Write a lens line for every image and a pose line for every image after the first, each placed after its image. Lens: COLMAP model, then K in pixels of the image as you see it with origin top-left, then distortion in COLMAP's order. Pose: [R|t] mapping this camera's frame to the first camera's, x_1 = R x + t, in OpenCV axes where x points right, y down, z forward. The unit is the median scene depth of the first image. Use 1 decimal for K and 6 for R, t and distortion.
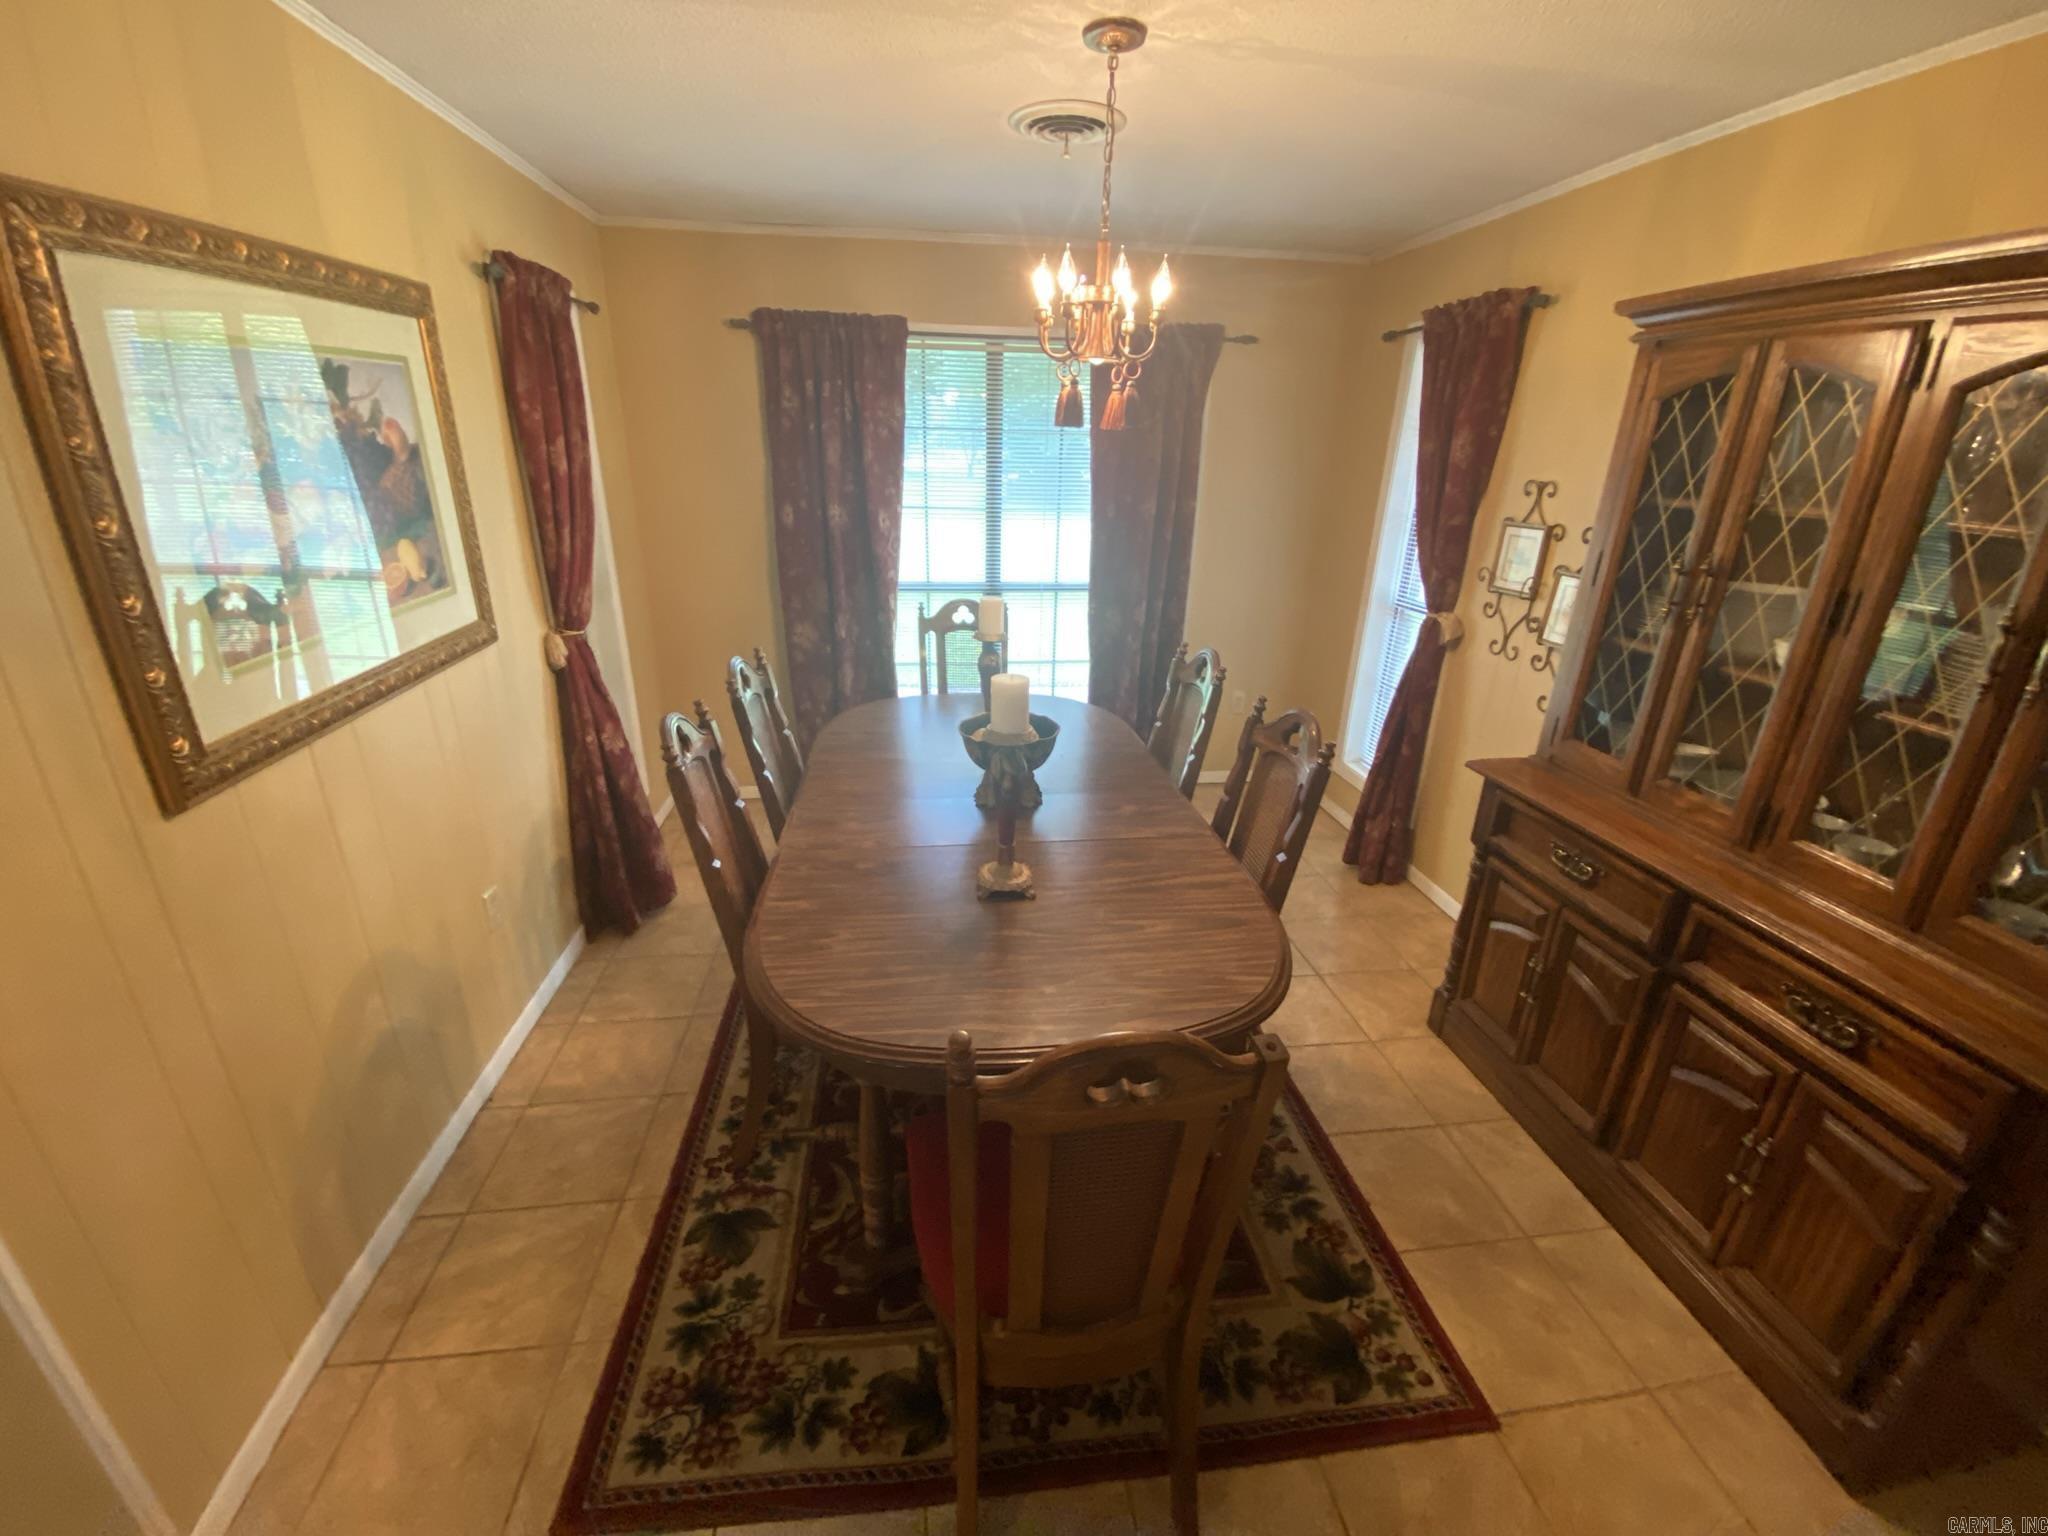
lens RADIAL K [[837.5, 0, 1027.8], [0, 837.5, 766.8], [0, 0, 1]] dist [0.006601, -0.014577]
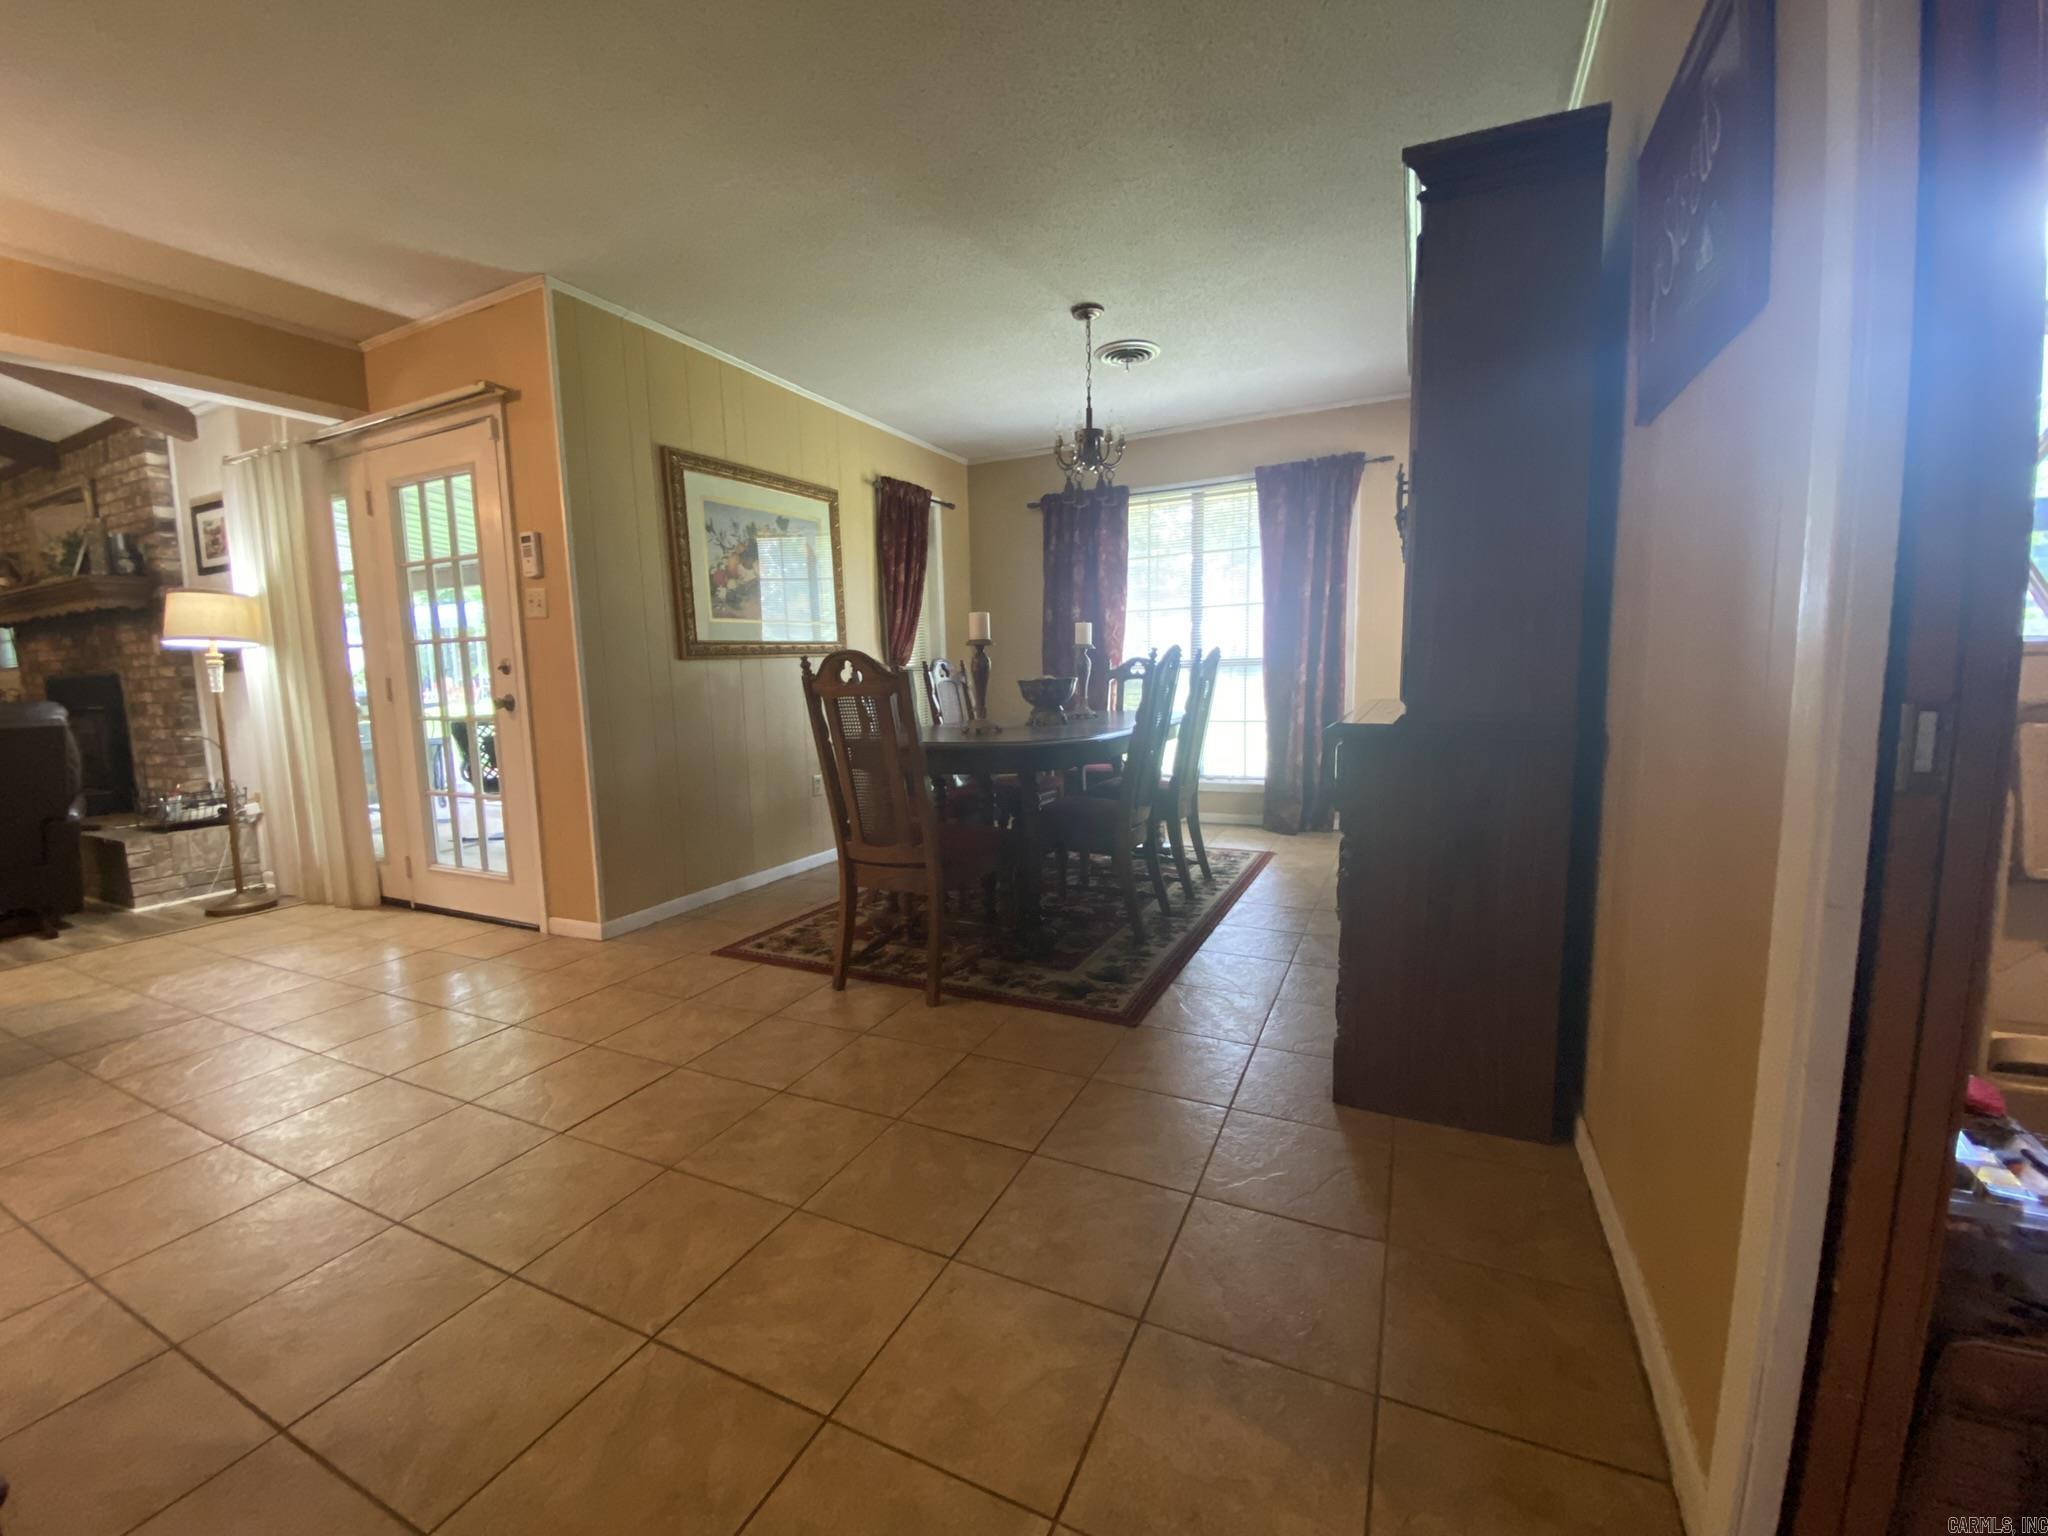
lens RADIAL K [[837.5, 0, 1013.3], [0, 837.5, 778.5], [0, 0, 1]] dist [0.006601, -0.014577]
pose [[0.829800, 0.028518, -0.557332, 0.905970], [-0.158872, 0.969440, -0.186937, 0.496933], [0.534969, 0.243665, 0.808972, -0.358229]]
